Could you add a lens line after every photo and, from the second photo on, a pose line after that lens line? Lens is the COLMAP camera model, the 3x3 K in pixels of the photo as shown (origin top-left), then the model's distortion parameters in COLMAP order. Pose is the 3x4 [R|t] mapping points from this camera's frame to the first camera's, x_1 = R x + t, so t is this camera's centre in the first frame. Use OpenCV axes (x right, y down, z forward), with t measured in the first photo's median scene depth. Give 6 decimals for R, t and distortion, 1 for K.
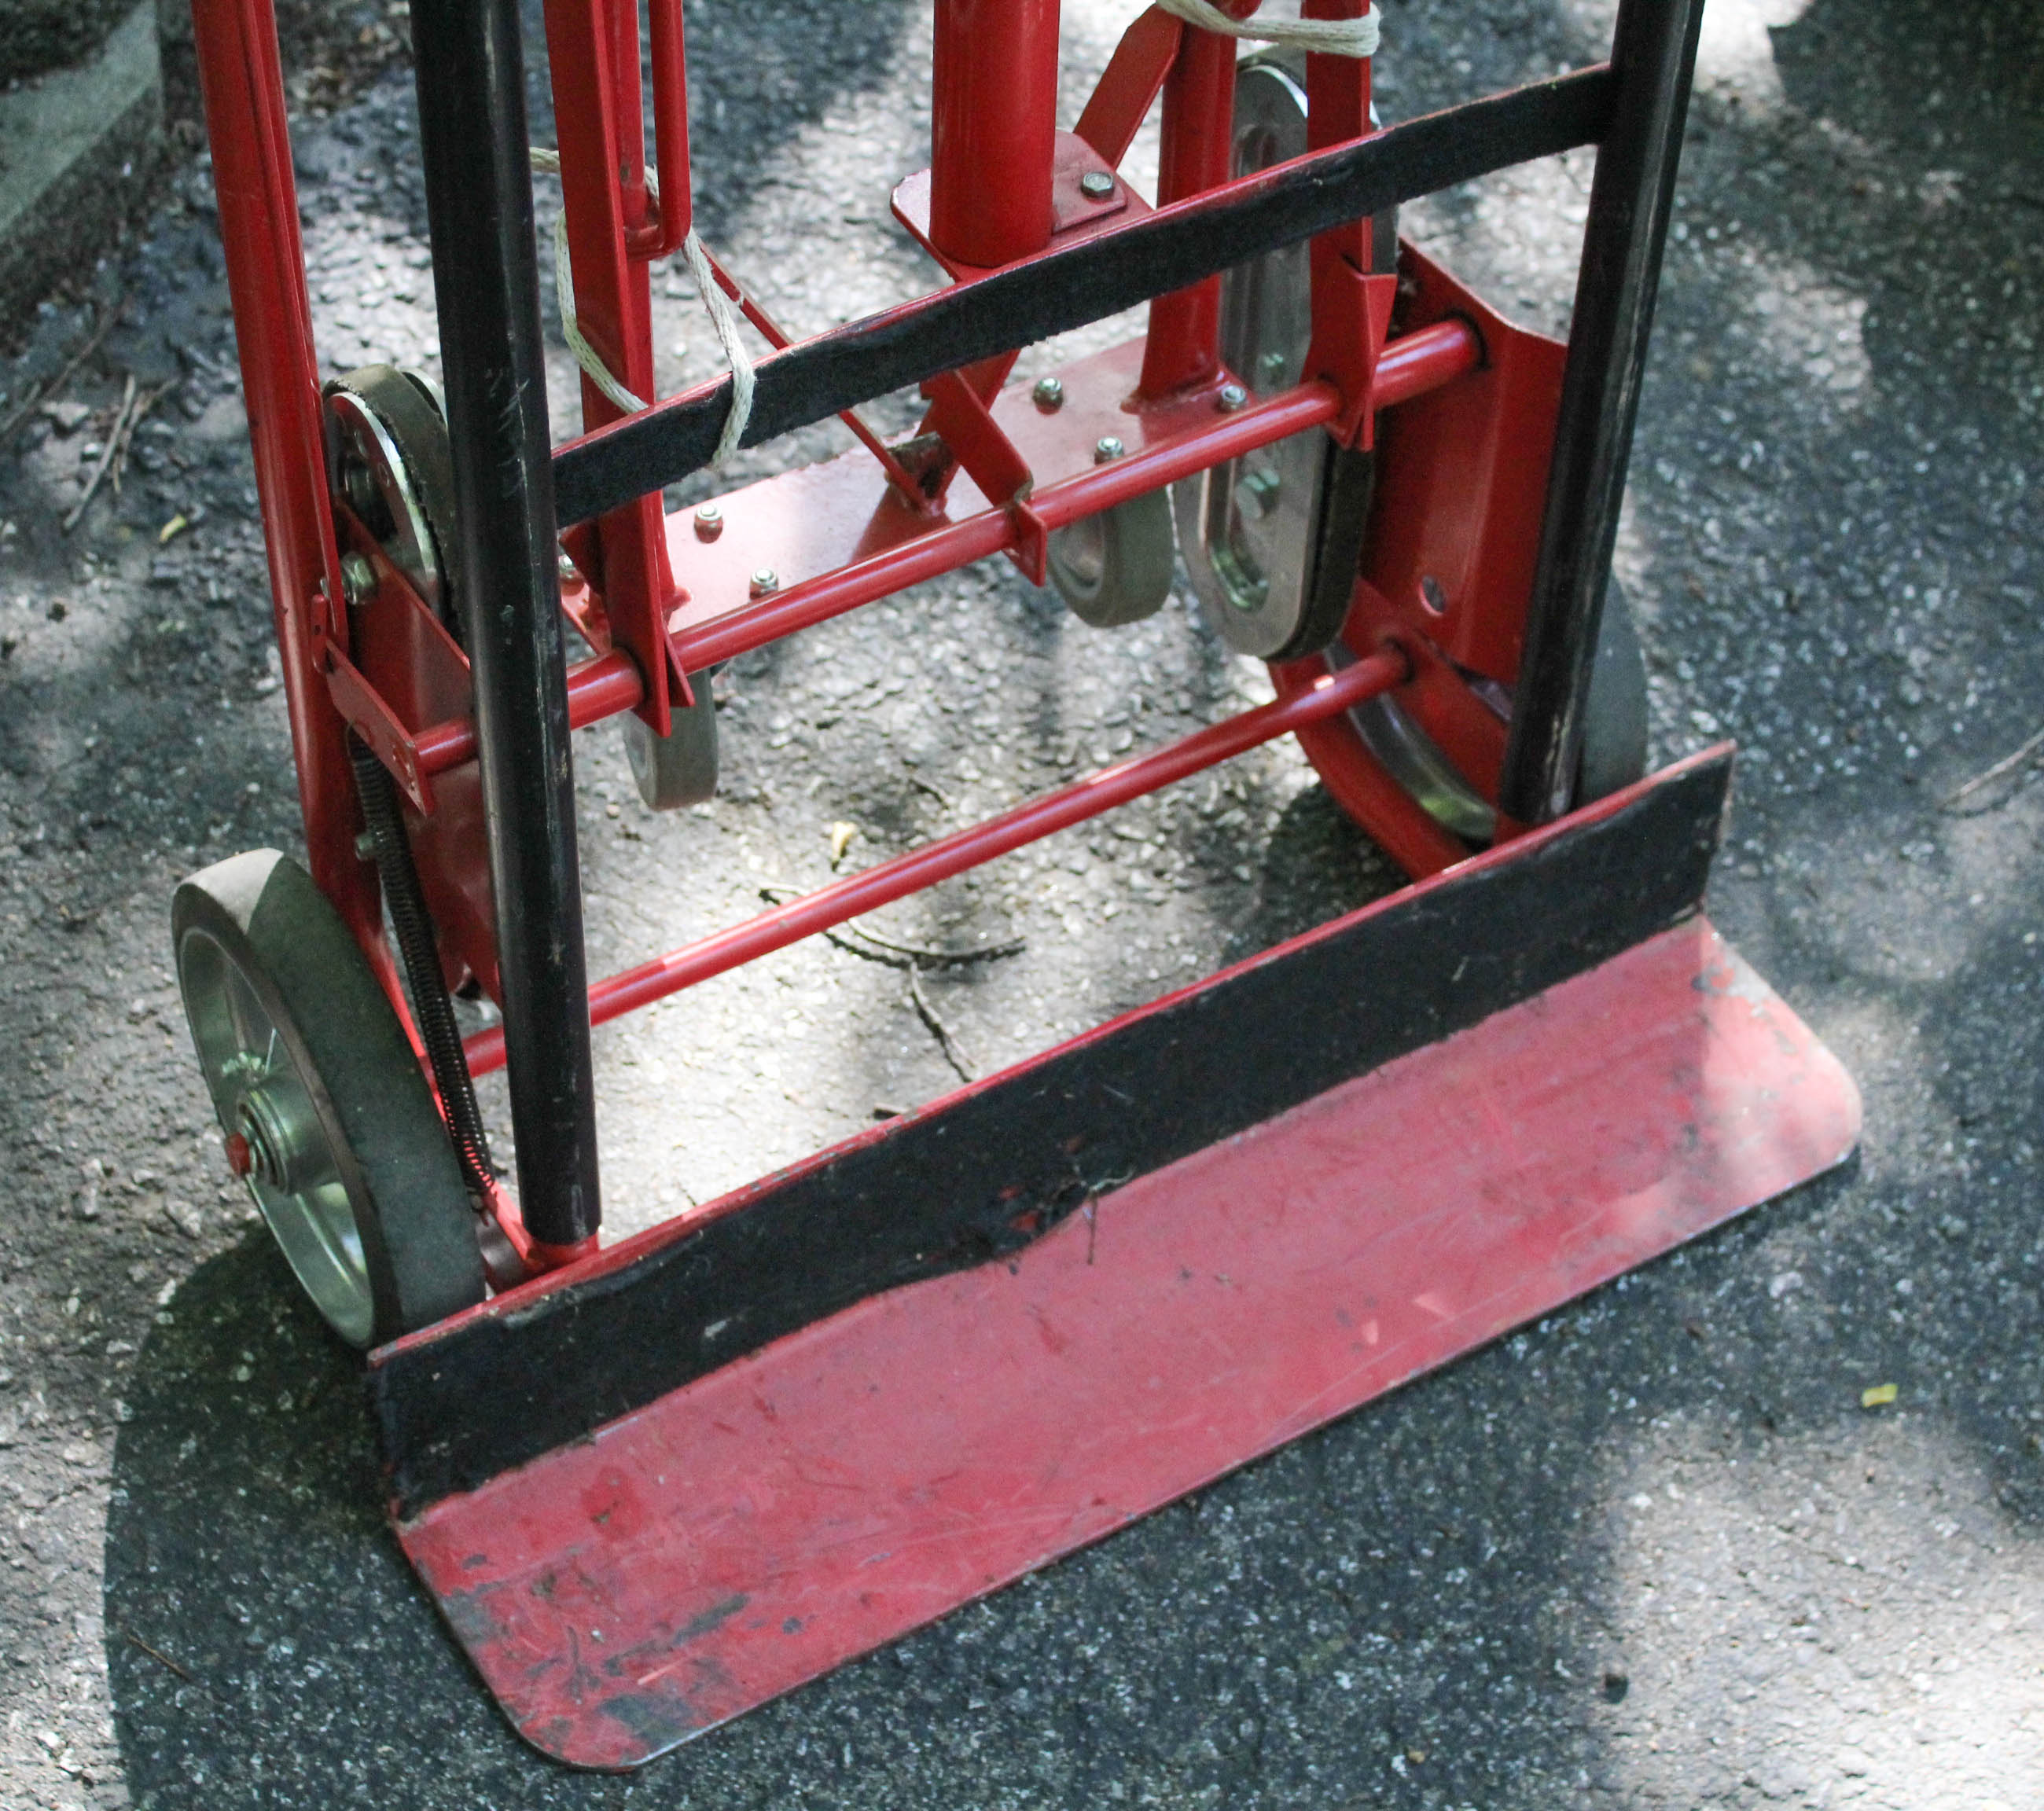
lens RADIAL K [[4340.2, 0, 1024.3], [0, 4340.2, 895.5], [0, 0, 1]] dist [-0.075053, 0.000000]
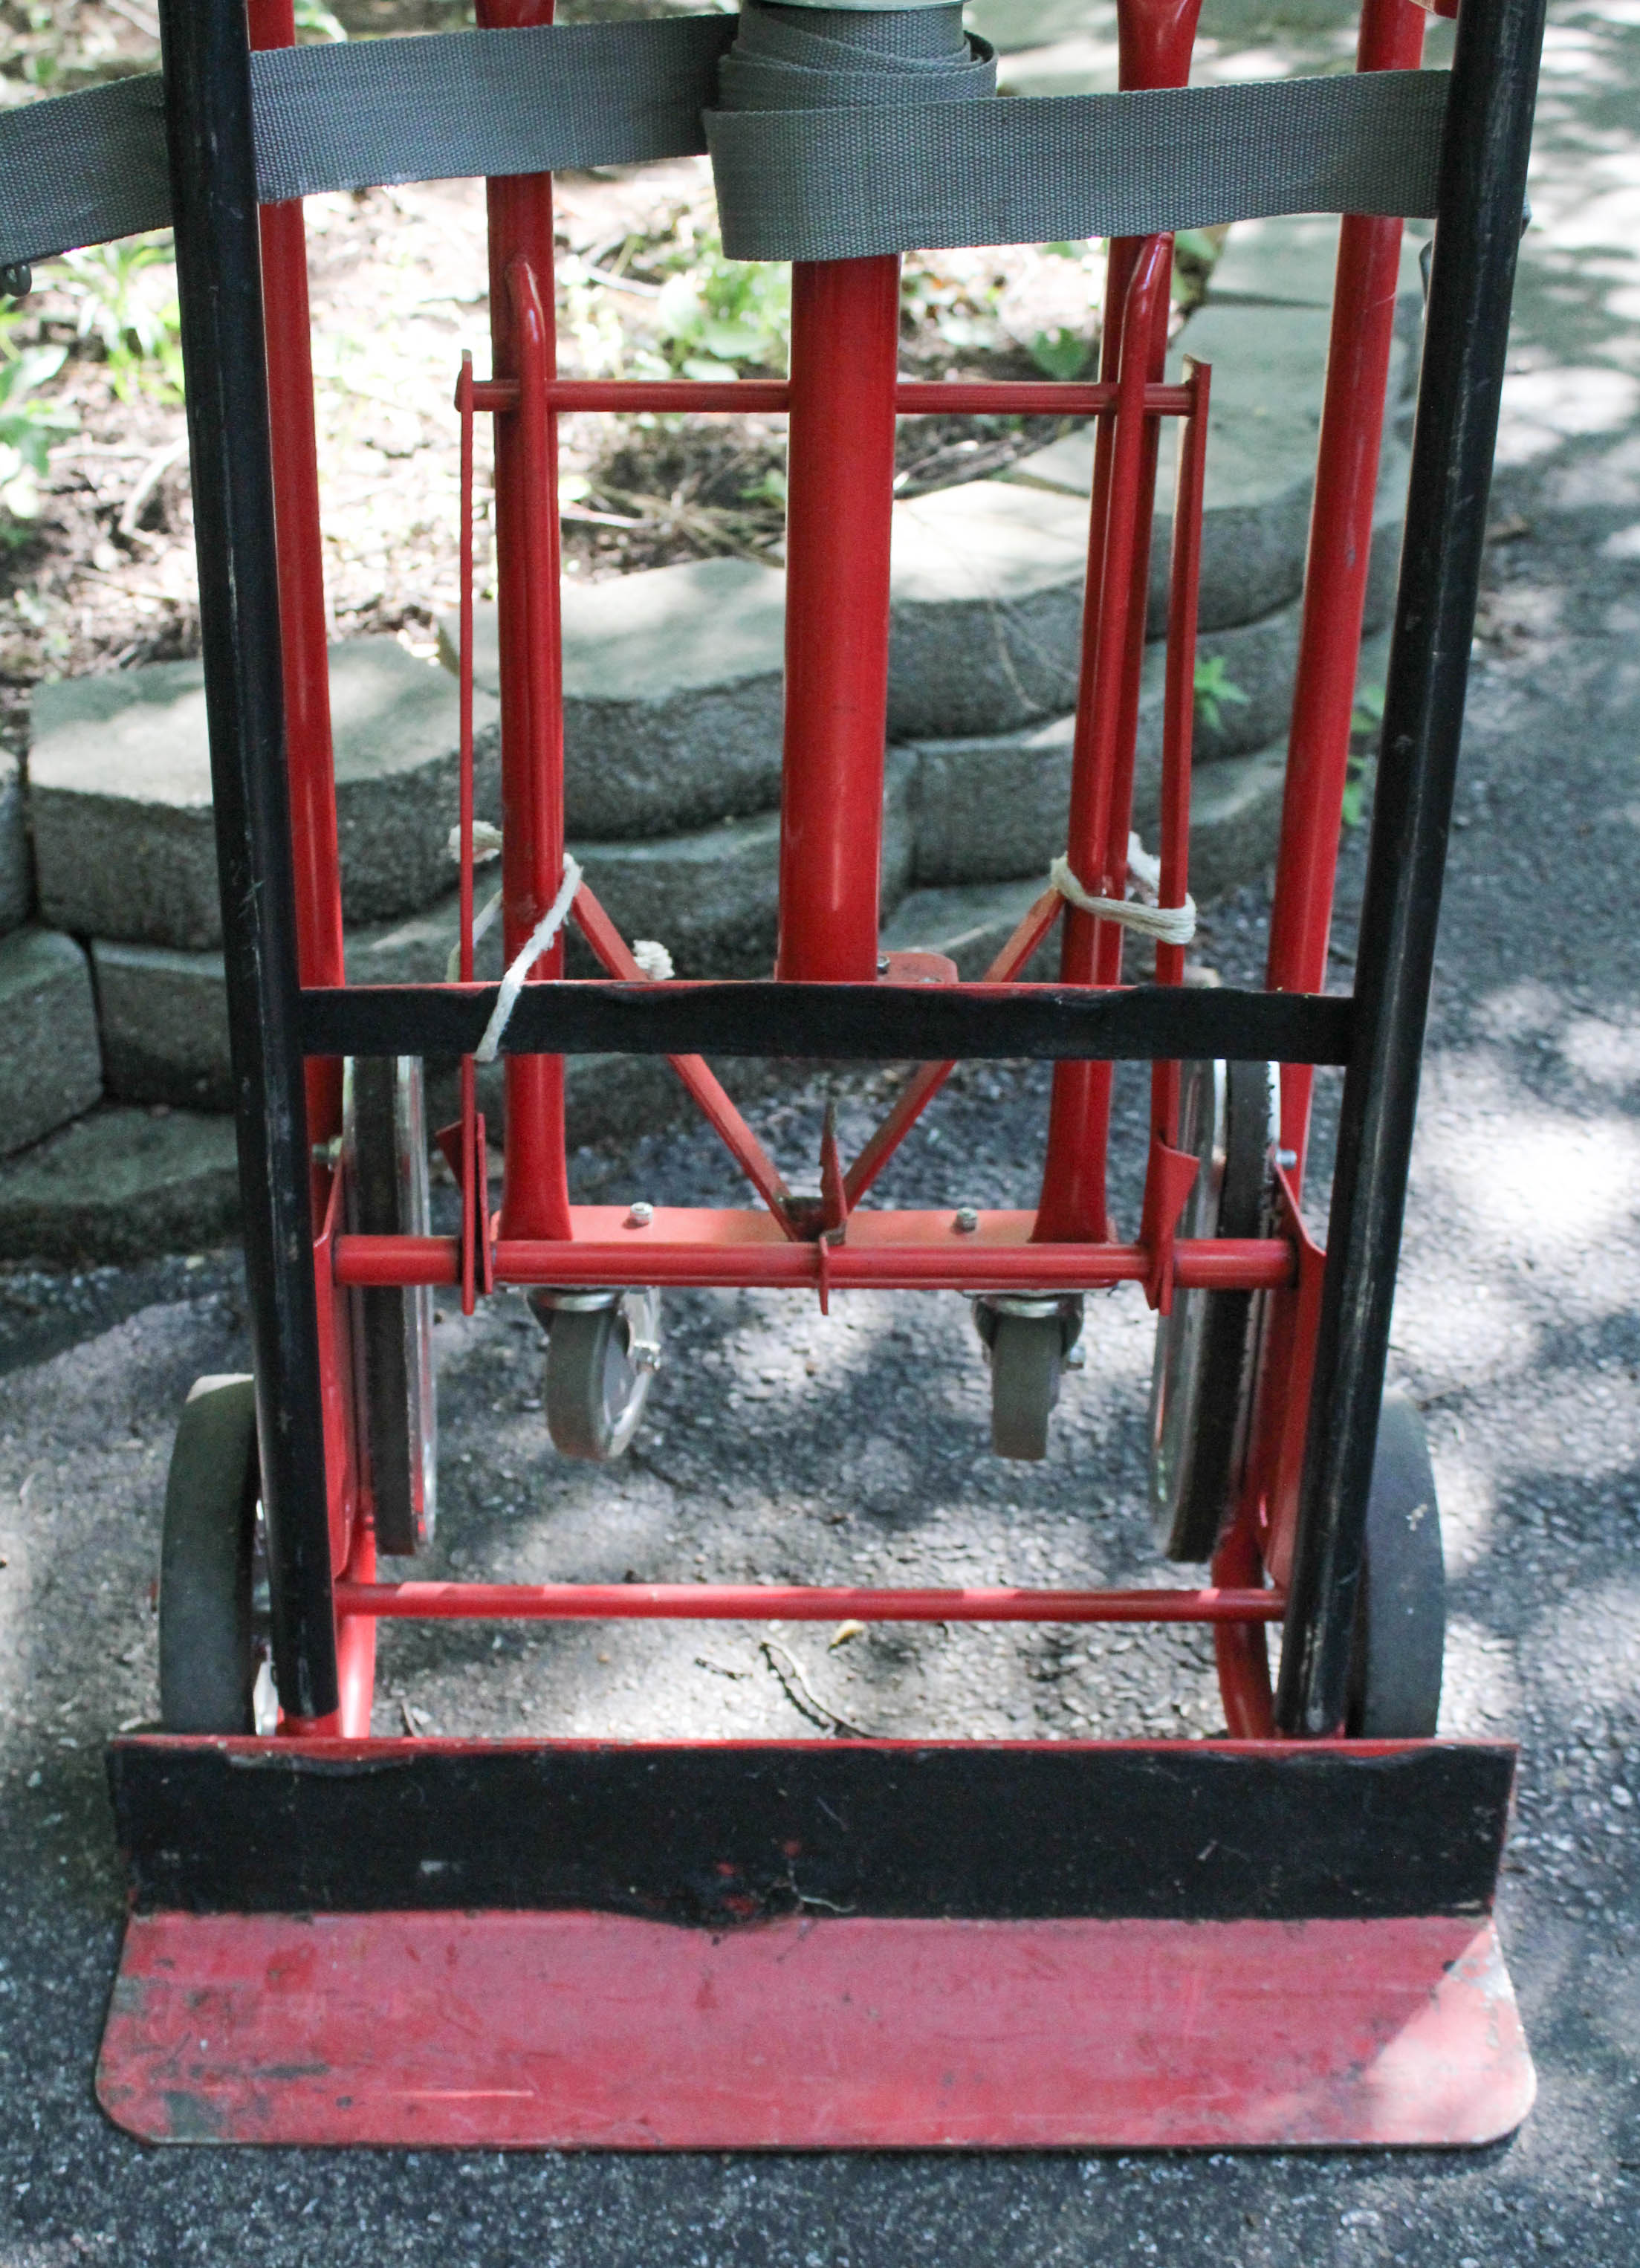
lens RADIAL K [[3440.6, 0, 808.6], [0, 3440.6, 1149.4], [0, 0, 1]] dist [-0.082082, 0.000000]
pose [[0.861430, 0.237415, -0.448969, 0.375310], [-0.366390, 0.902686, -0.225646, 0.092937], [0.351706, 0.358876, 0.864587, 0.153921]]
